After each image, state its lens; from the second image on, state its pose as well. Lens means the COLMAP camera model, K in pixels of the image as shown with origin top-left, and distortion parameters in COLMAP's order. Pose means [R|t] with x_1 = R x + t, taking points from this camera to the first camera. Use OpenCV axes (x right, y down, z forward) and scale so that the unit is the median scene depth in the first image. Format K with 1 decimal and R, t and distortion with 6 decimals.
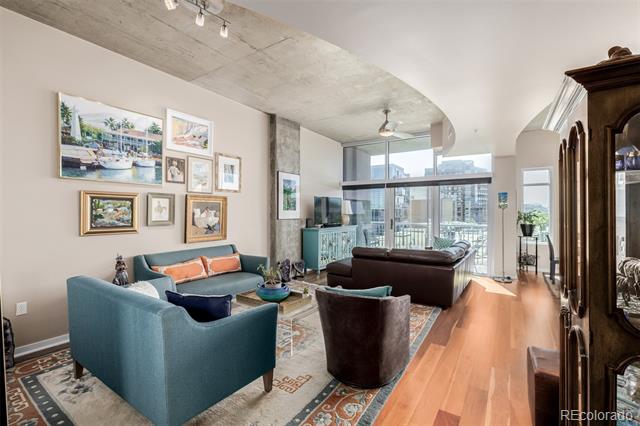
lens RADIAL K [[283.4, 0, 320.0], [0, 283.4, 213.0], [0, 0, 1]] dist [0.000905, 0.000104]
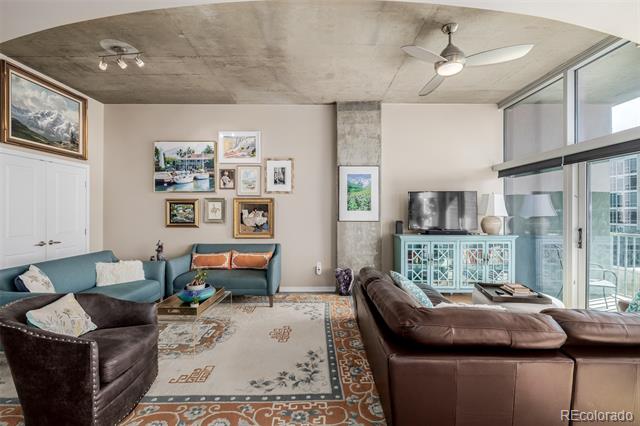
lens RADIAL K [[266.7, 0, 320.0], [0, 266.7, 213.0], [0, 0, 1]] dist [0.000172, -0.000143]
pose [[0.561703, 0.004978, -0.827324, 0.683441], [-0.004372, 0.999986, 0.003049, -0.006604], [0.827327, 0.001904, 0.561717, 0.670033]]
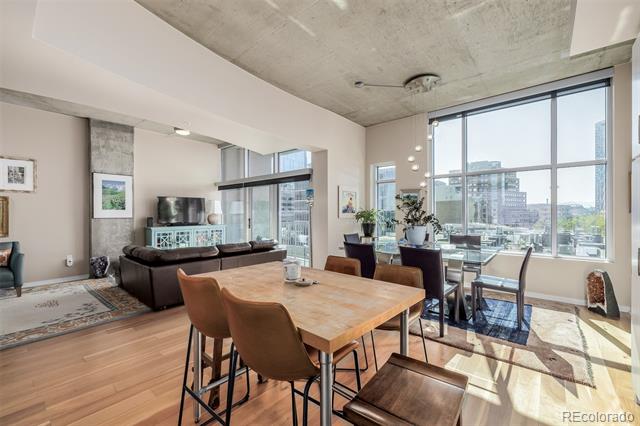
lens RADIAL K [[266.7, 0, 320.0], [0, 266.7, 213.0], [0, 0, 1]] dist [0.000172, -0.000143]
pose [[0.994773, -0.003206, -0.102057, 1.076374], [0.002602, 0.999978, -0.006043, 0.014891], [0.102074, 0.005746, 0.994760, 0.143637]]
